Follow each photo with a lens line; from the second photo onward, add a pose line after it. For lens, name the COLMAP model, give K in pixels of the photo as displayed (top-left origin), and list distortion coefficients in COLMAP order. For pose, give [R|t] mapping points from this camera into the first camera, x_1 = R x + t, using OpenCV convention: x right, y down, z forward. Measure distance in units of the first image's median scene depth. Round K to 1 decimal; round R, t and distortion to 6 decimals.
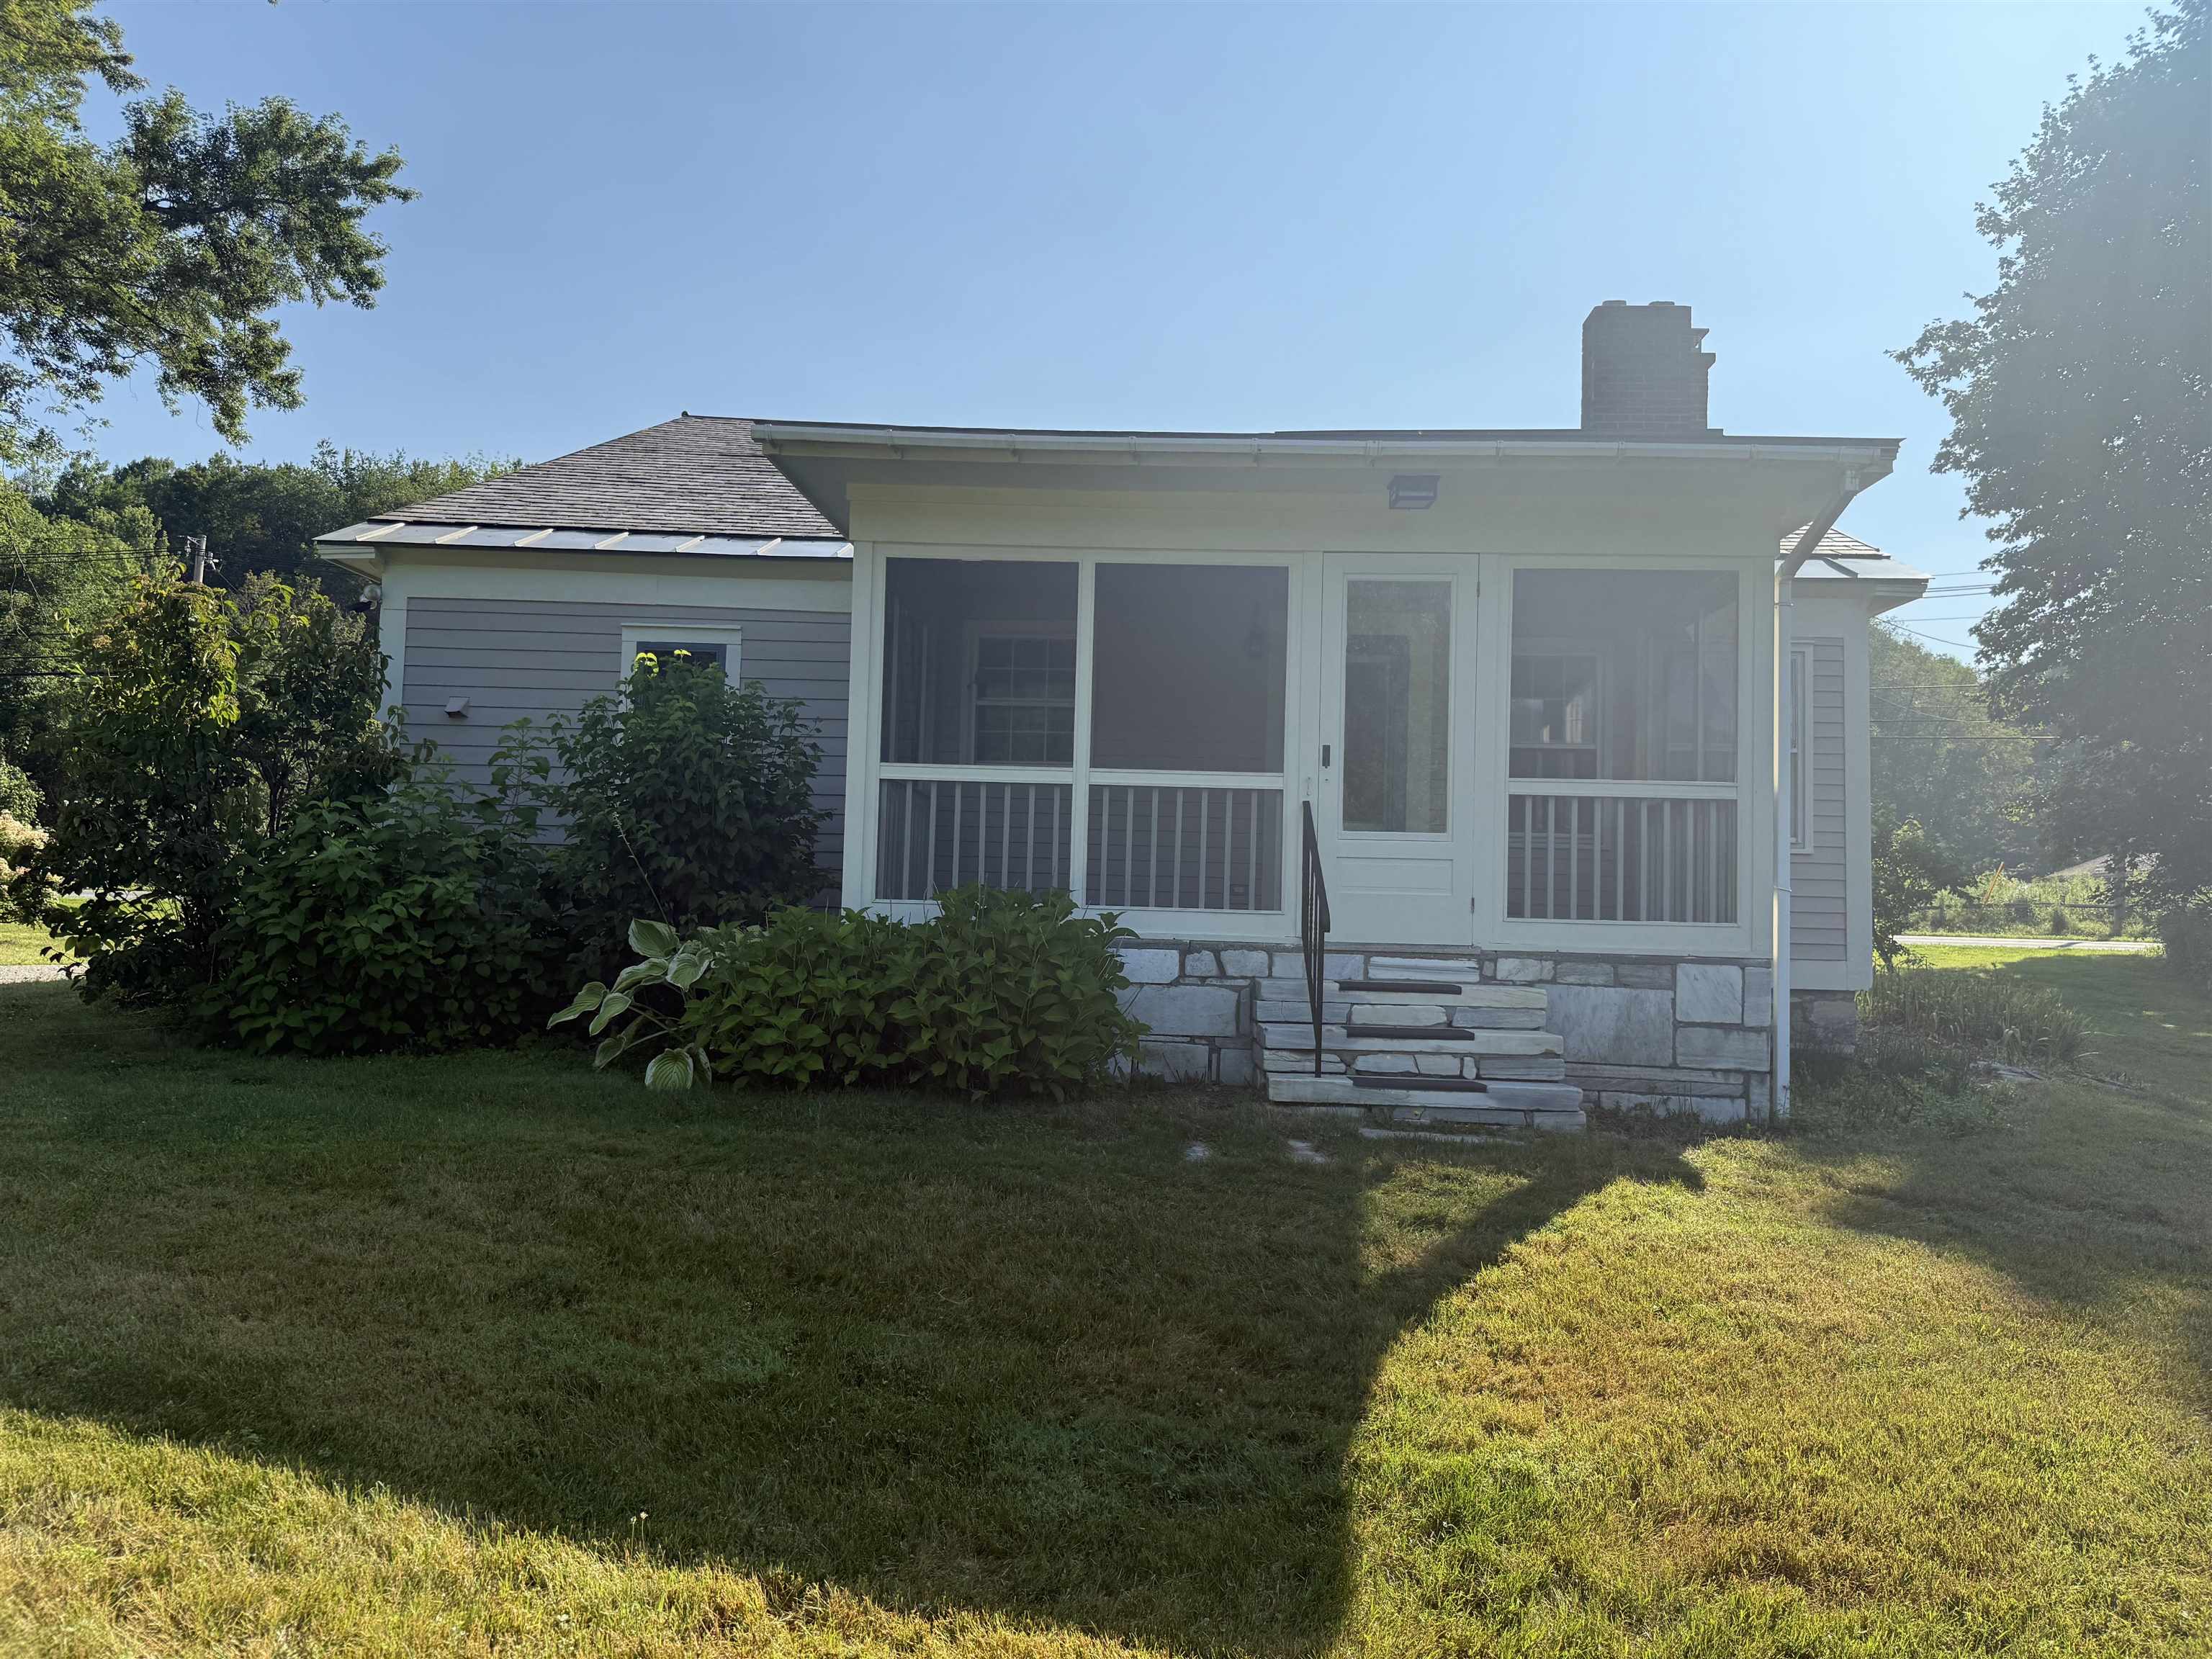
lens RADIAL K [[1447.2, 0, 1106.0], [0, 1447.2, 829.5], [0, 0, 1]] dist [0.066253, -0.072959]
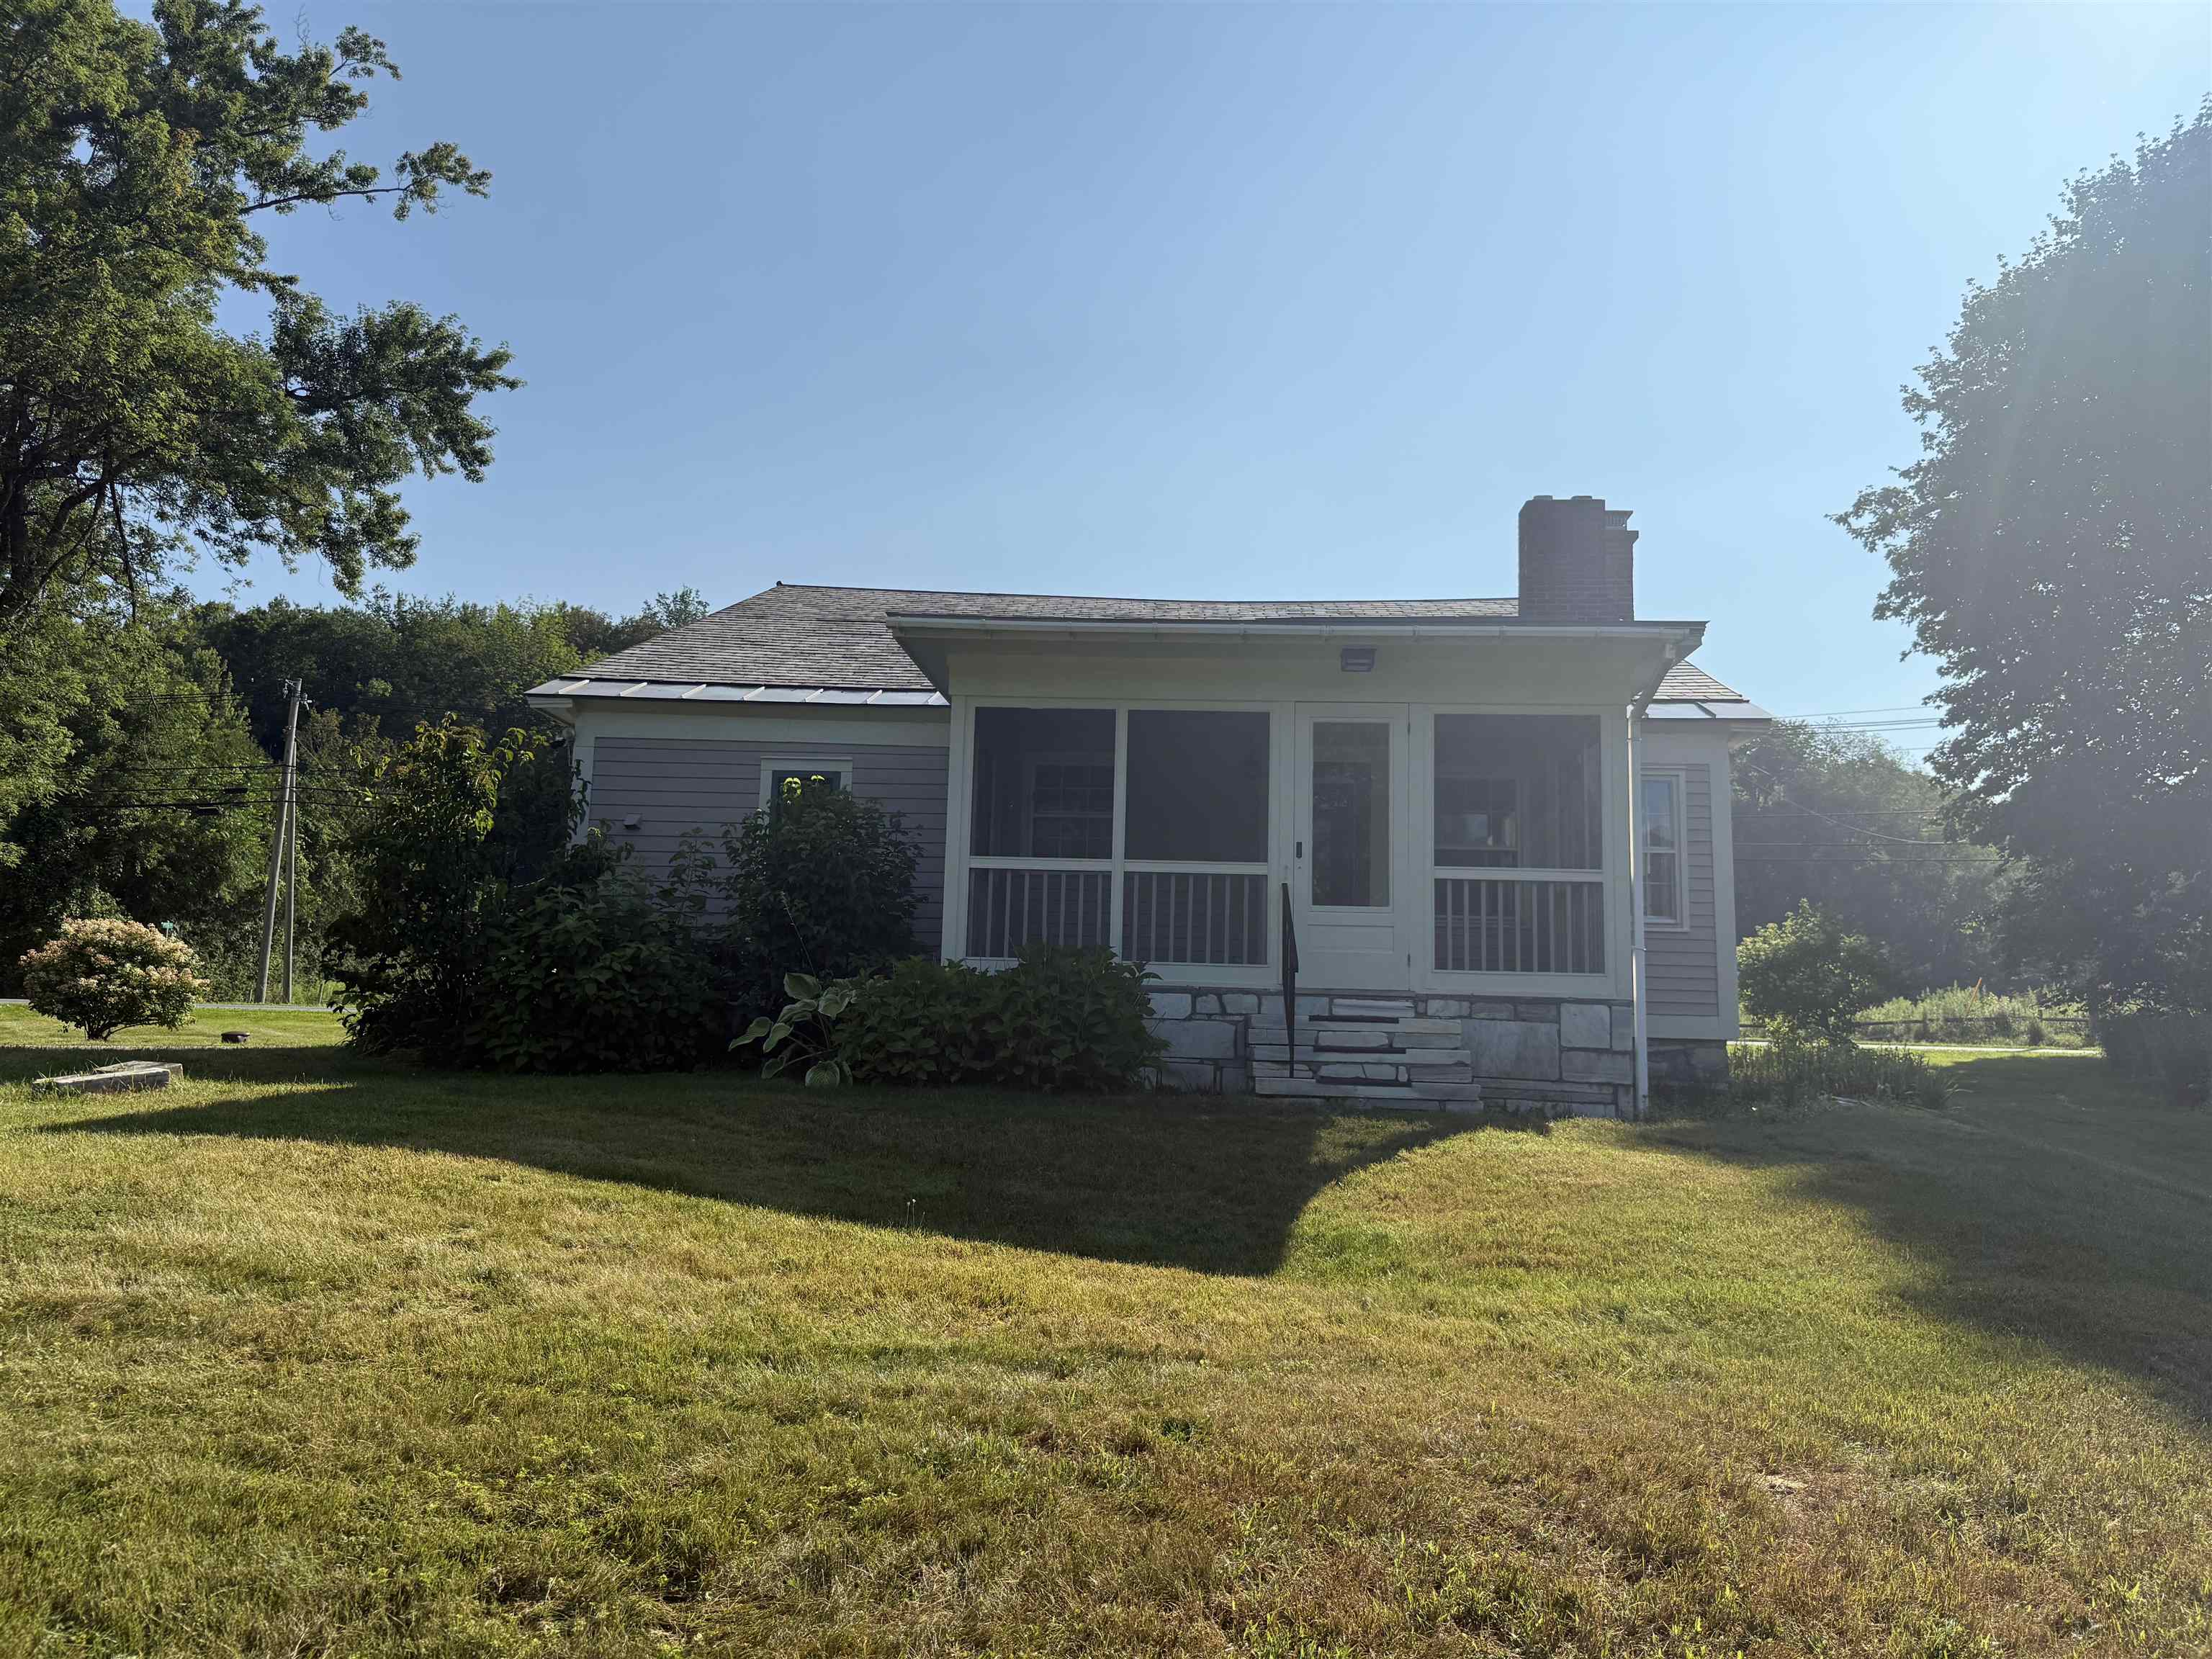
lens RADIAL K [[1543.1, 0, 1100.3], [0, 1543.1, 843.1], [0, 0, 1]] dist [0.105835, -0.170899]
pose [[0.999861, -0.002386, -0.016503, -0.009785], [0.000984, 0.996425, -0.084472, 0.062247], [0.016646, 0.084444, 0.996289, -0.430336]]
